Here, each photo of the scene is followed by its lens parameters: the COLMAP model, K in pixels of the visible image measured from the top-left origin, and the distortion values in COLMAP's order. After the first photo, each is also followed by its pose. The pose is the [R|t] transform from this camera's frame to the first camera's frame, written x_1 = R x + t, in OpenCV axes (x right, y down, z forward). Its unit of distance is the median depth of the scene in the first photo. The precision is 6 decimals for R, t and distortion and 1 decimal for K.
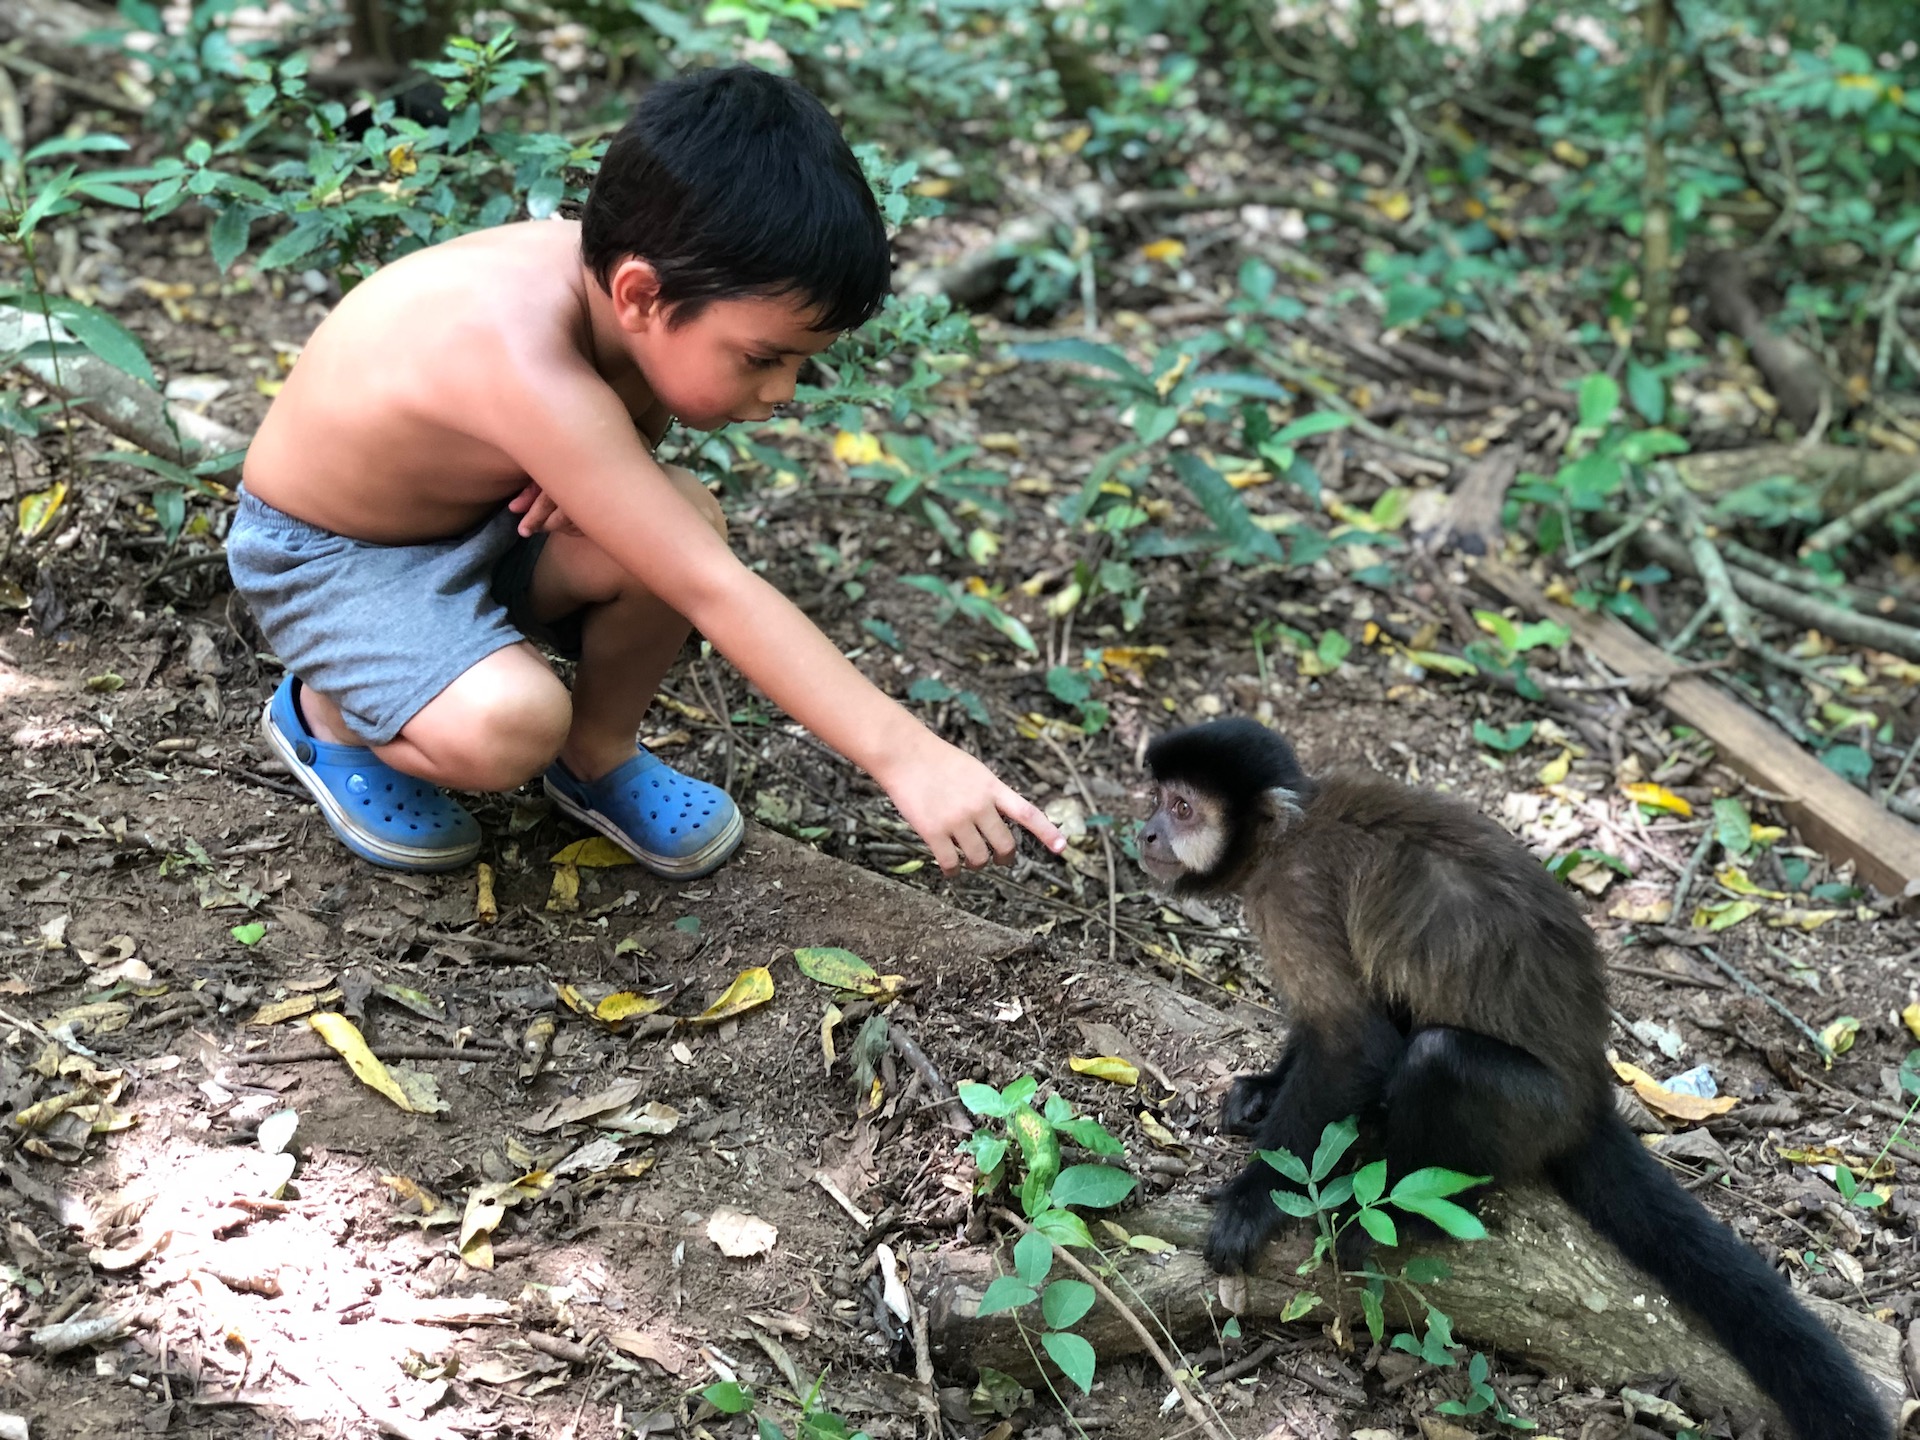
lens RADIAL K [[2905.3, 0, 965.6], [0, 2905.3, 672.8], [0, 0, 1]] dist [0.162234, -0.742216]
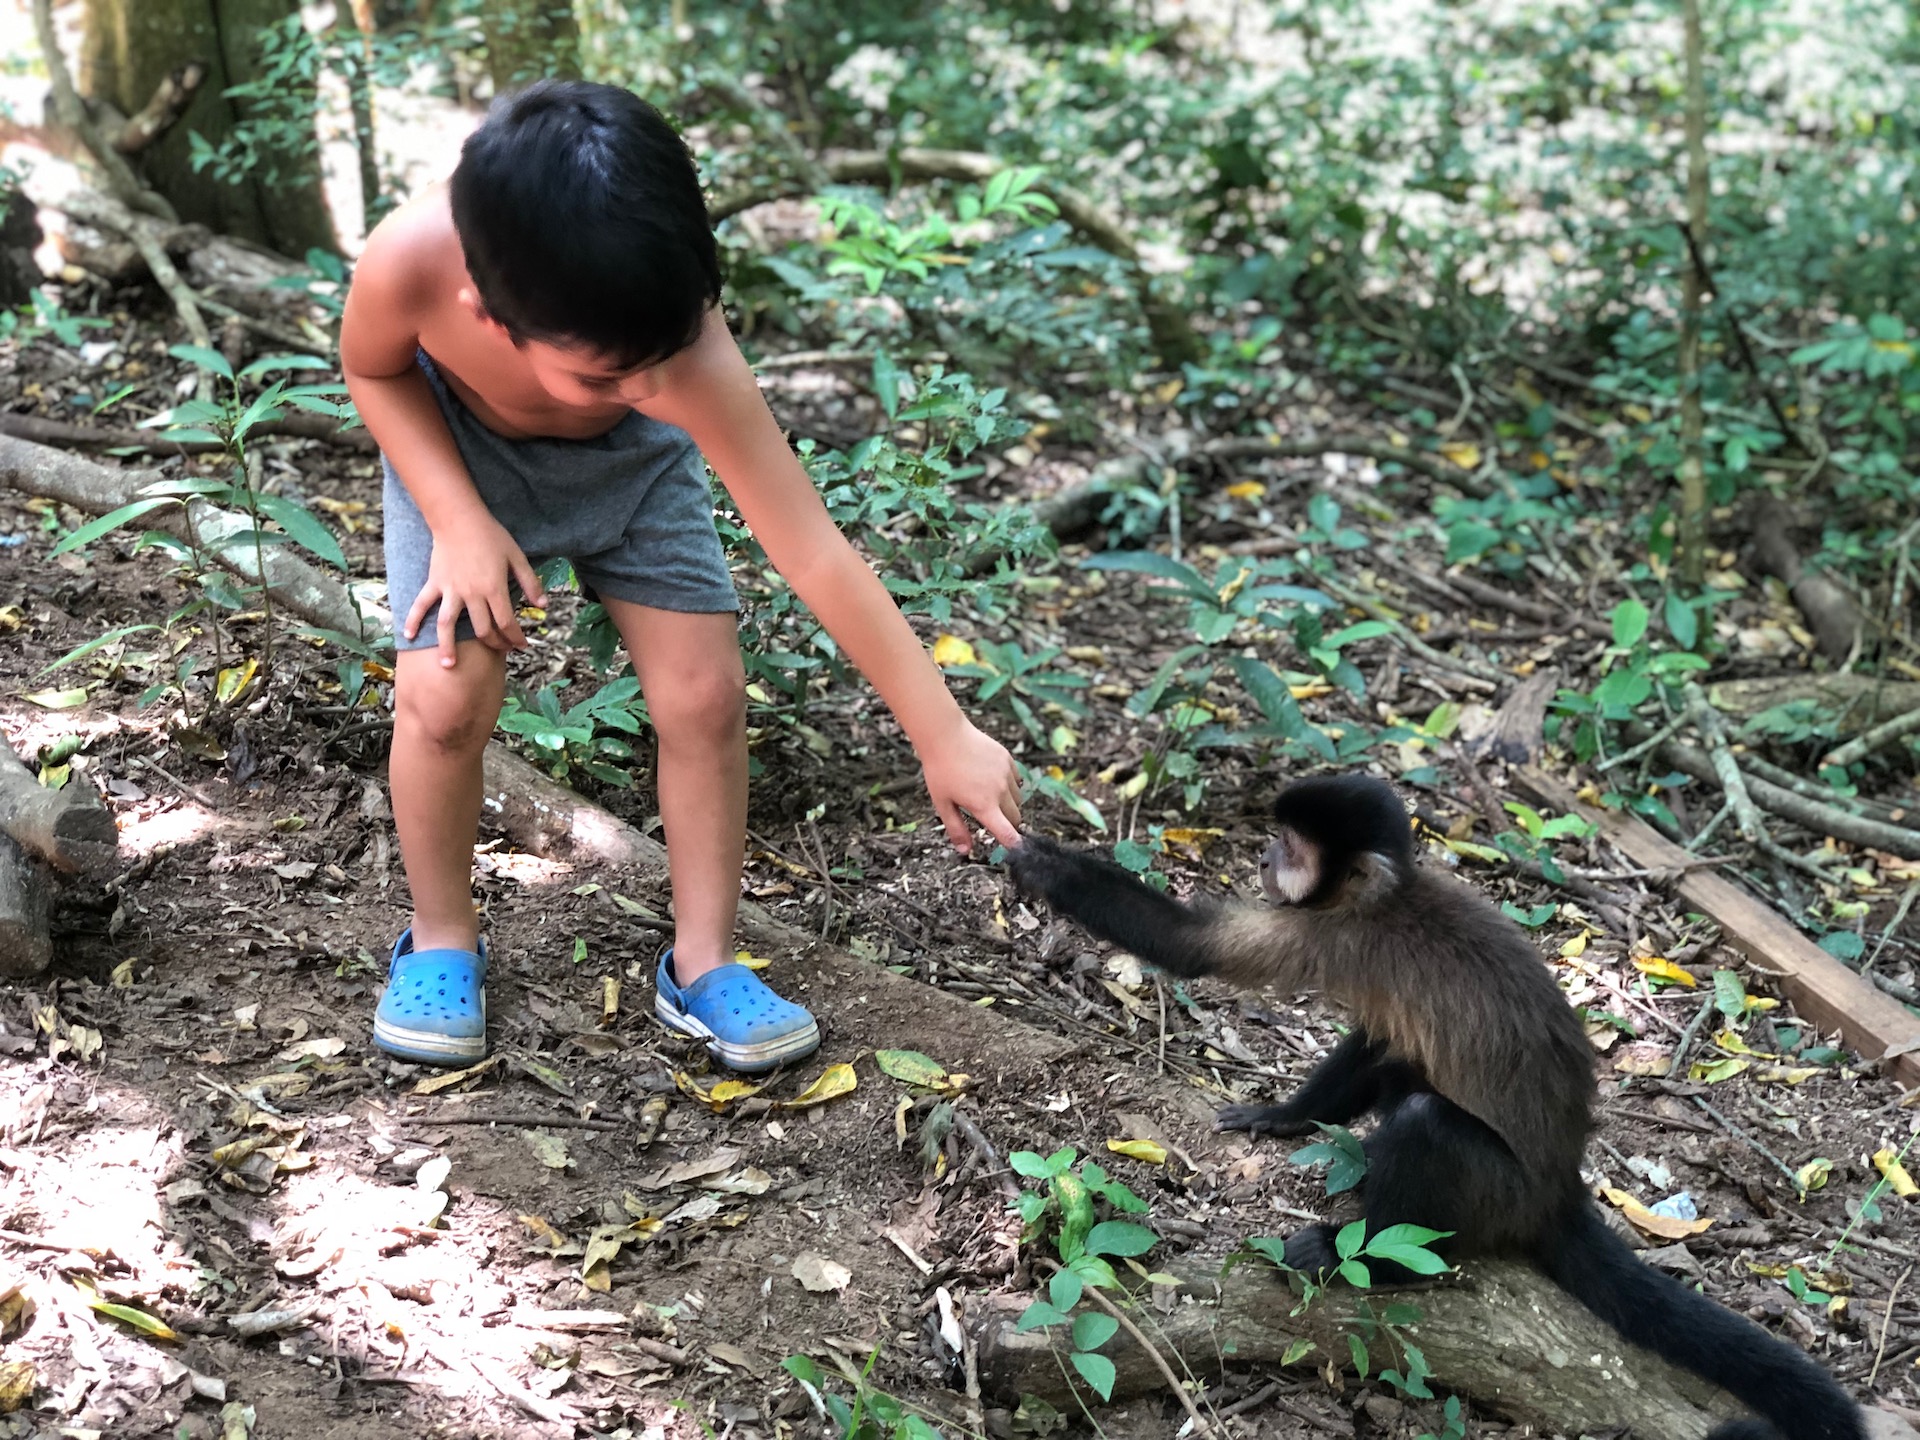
lens RADIAL K [[2905.3, 0, 965.6], [0, 2905.3, 672.8], [0, 0, 1]] dist [0.162234, -0.742216]
pose [[0.998927, 0.018584, -0.042411, 0.020170], [-0.022374, 0.995626, -0.090710, 0.043096], [0.040539, 0.091561, 0.994974, -0.141715]]
